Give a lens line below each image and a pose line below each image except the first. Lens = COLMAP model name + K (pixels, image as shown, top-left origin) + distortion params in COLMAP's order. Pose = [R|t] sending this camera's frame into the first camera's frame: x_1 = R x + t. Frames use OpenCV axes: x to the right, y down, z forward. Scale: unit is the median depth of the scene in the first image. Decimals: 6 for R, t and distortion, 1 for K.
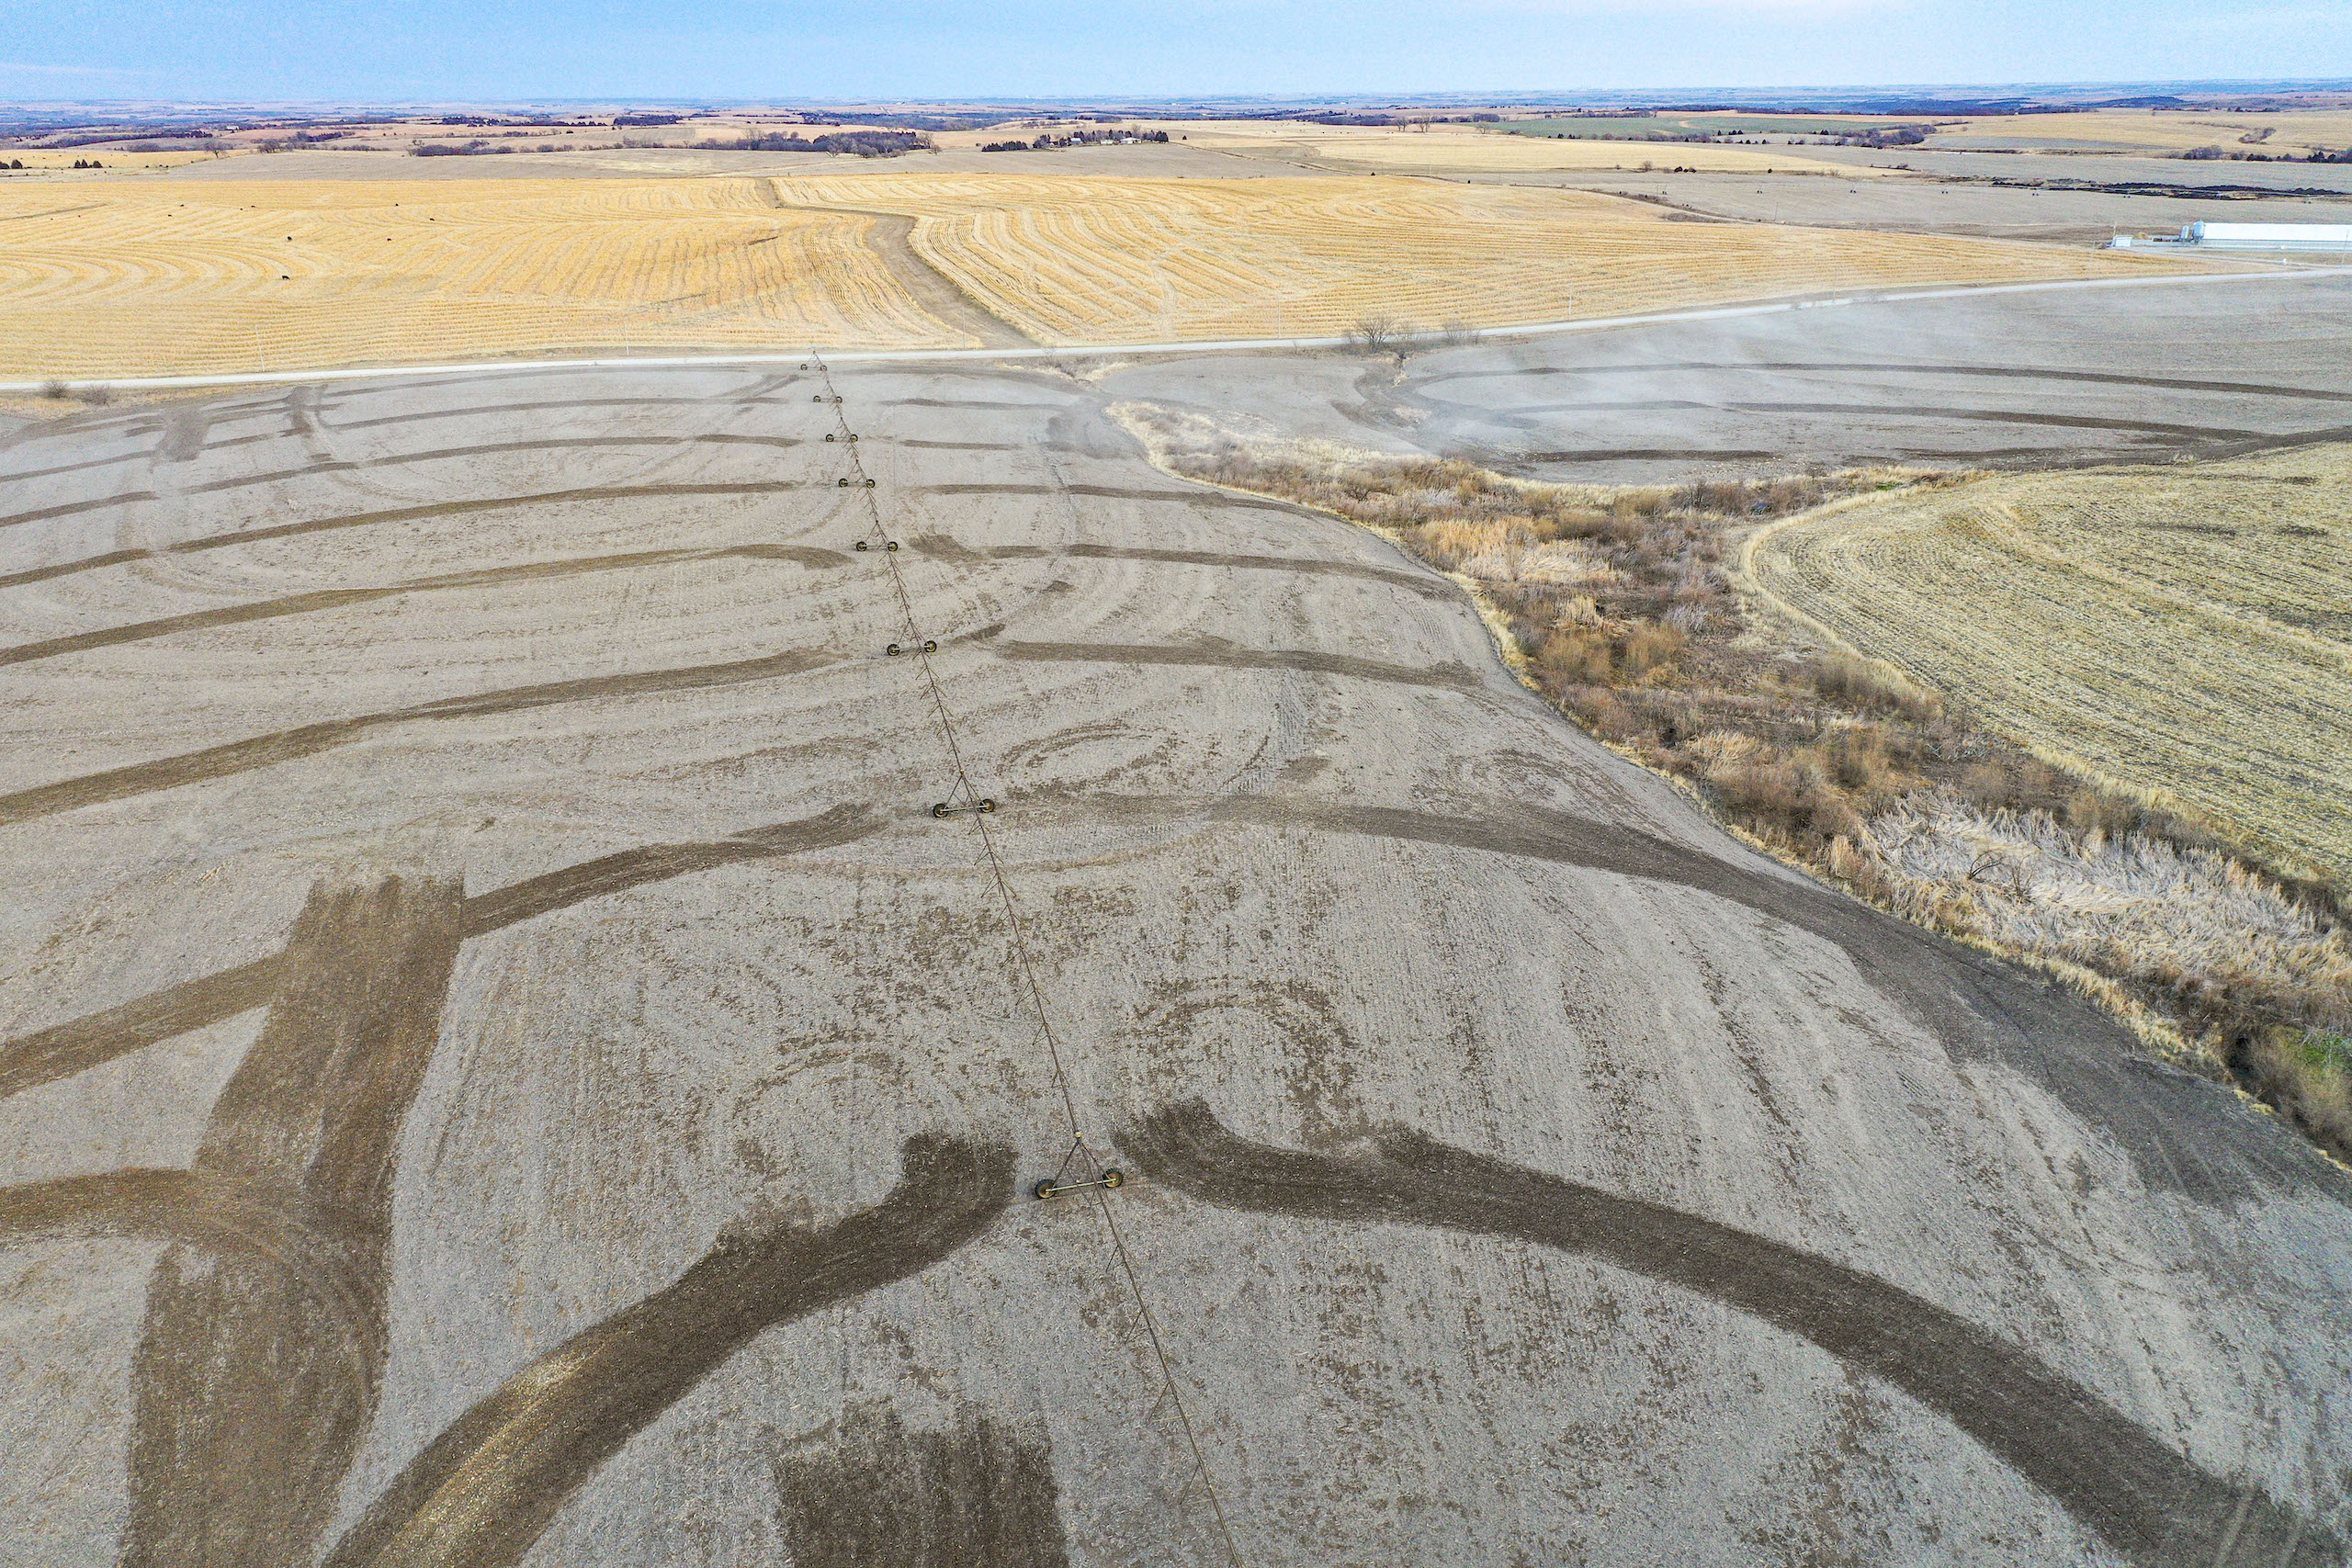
lens RADIAL K [[1862.4, 0, 1173.3], [0, 1862.4, 810.5], [0, 0, 1]] dist [0.015601, -0.003416]
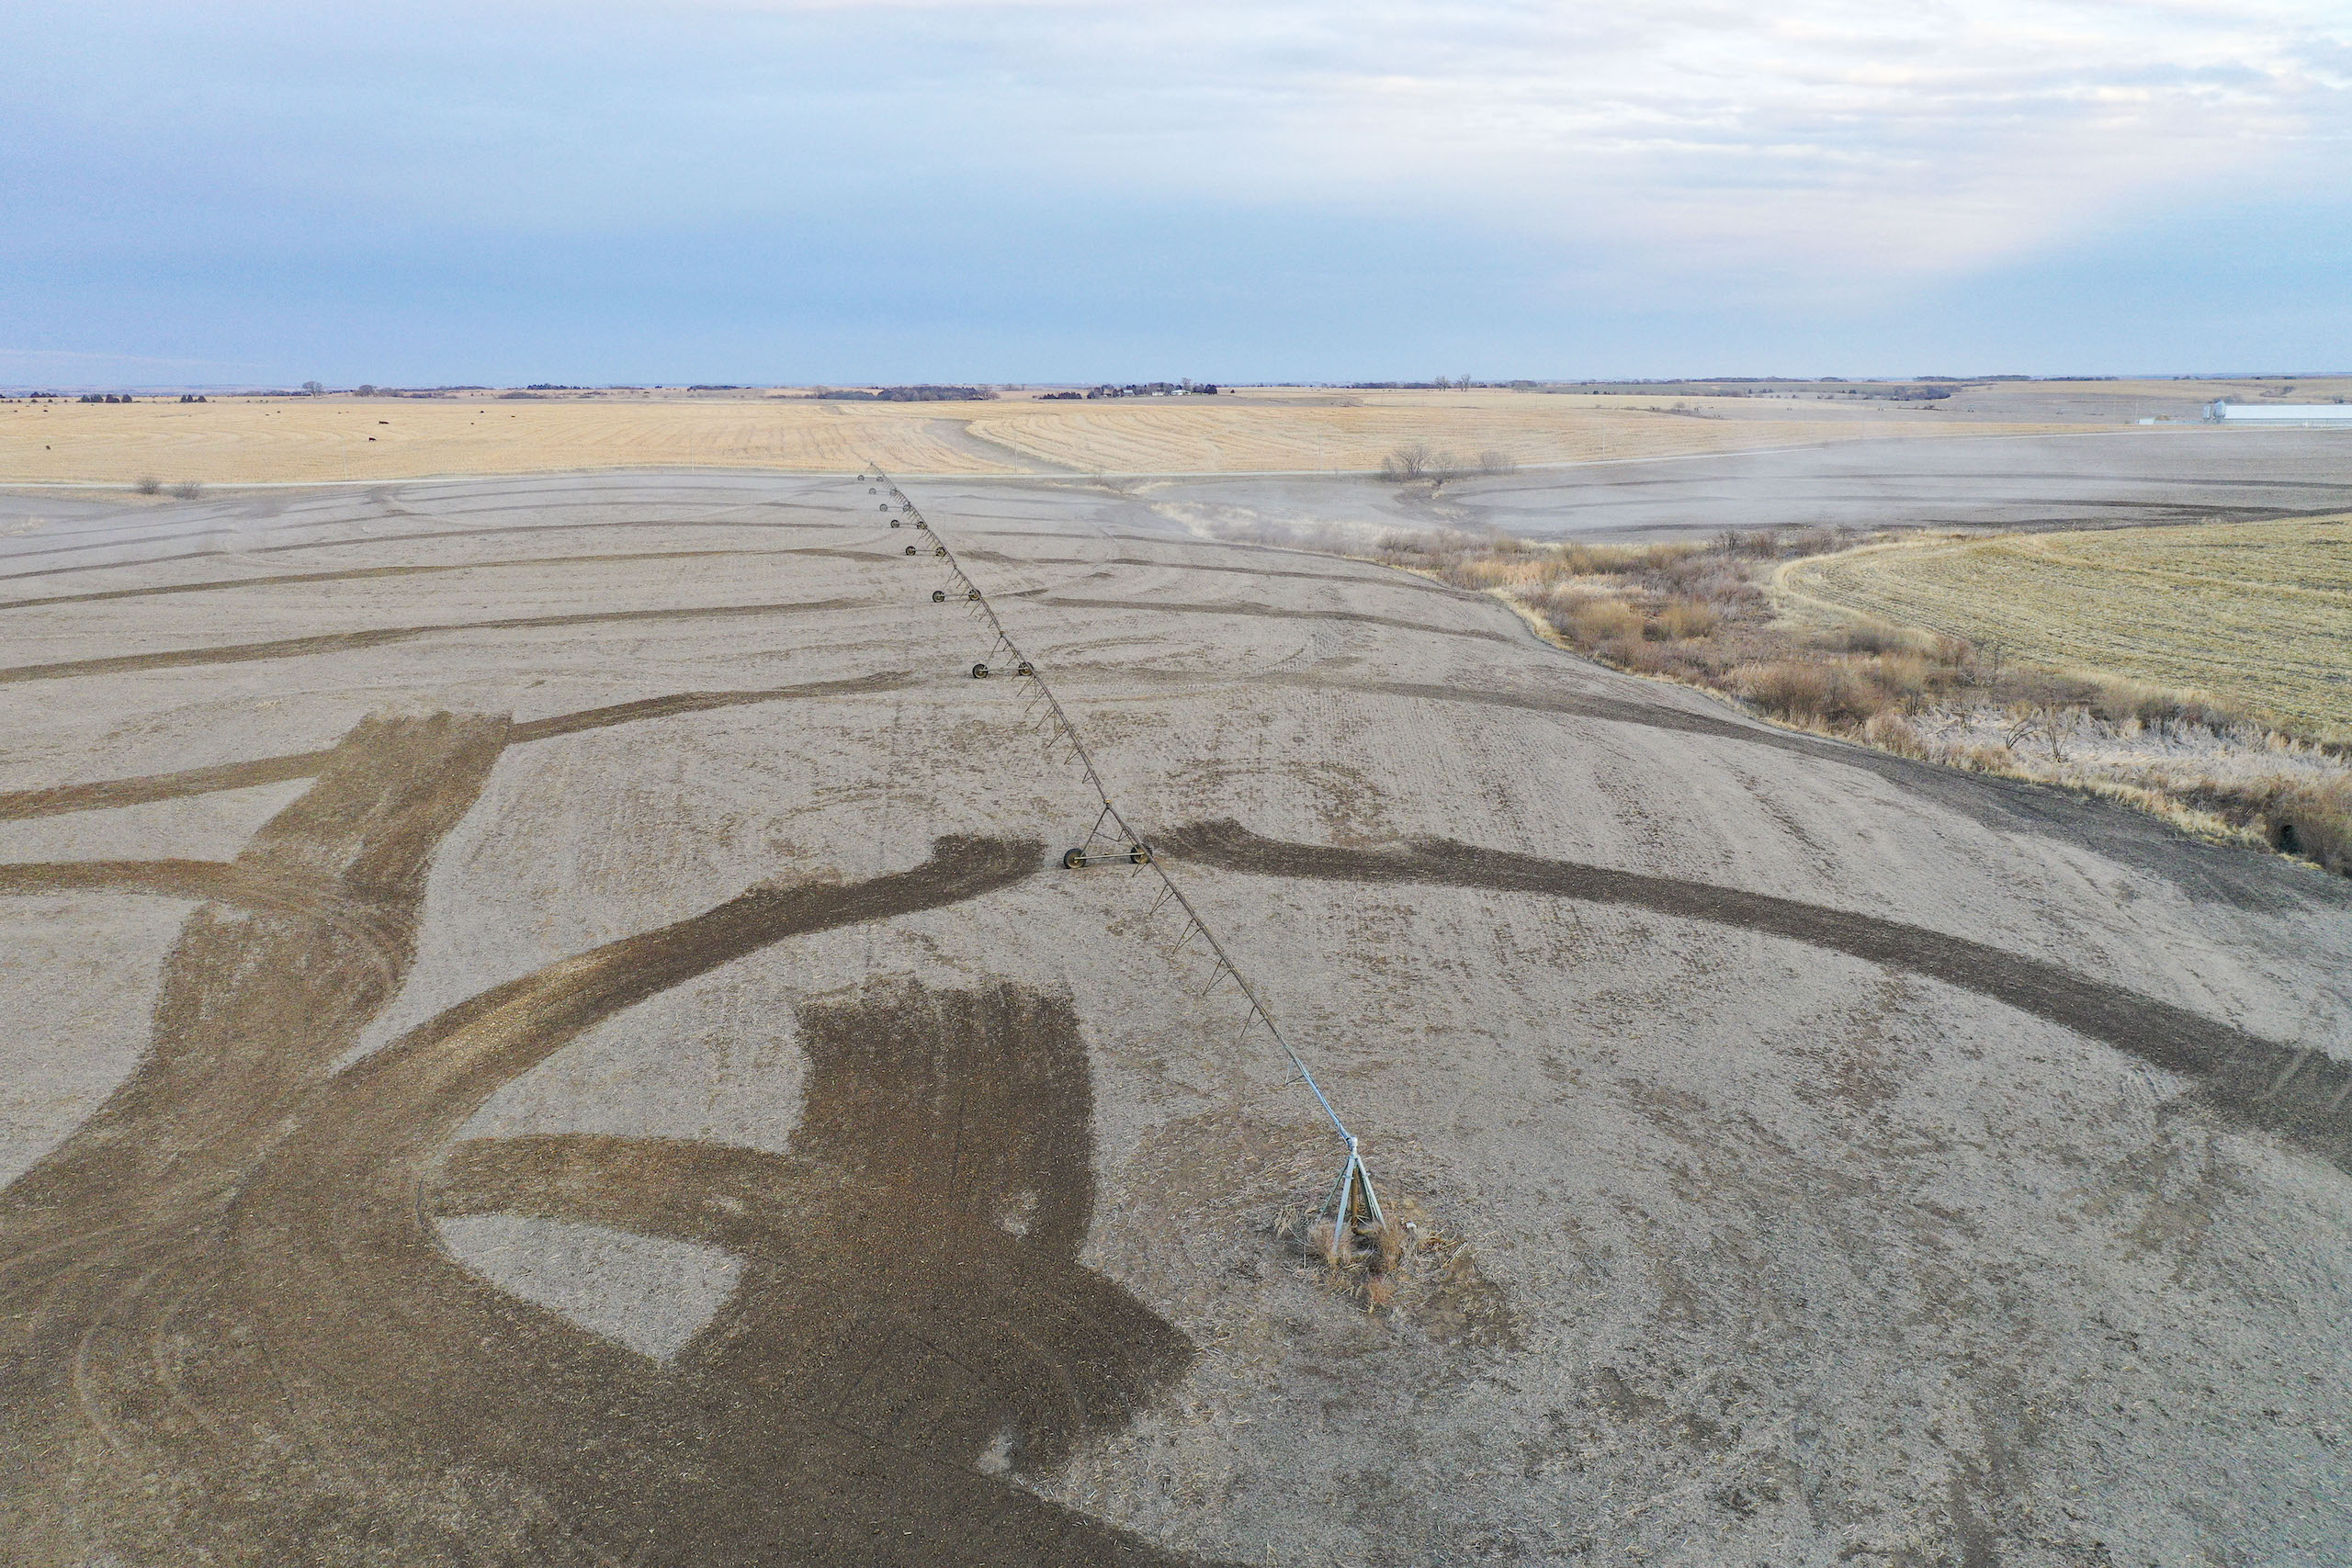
lens RADIAL K [[1862.4, 0, 1179.2], [0, 1862.4, 835.9], [0, 0, 1]] dist [0.015601, -0.003416]
pose [[0.999725, 0.000731, -0.023430, 0.009596], [-0.003813, 0.991273, -0.131773, 0.276353], [0.023129, 0.131826, 0.991003, 0.007560]]
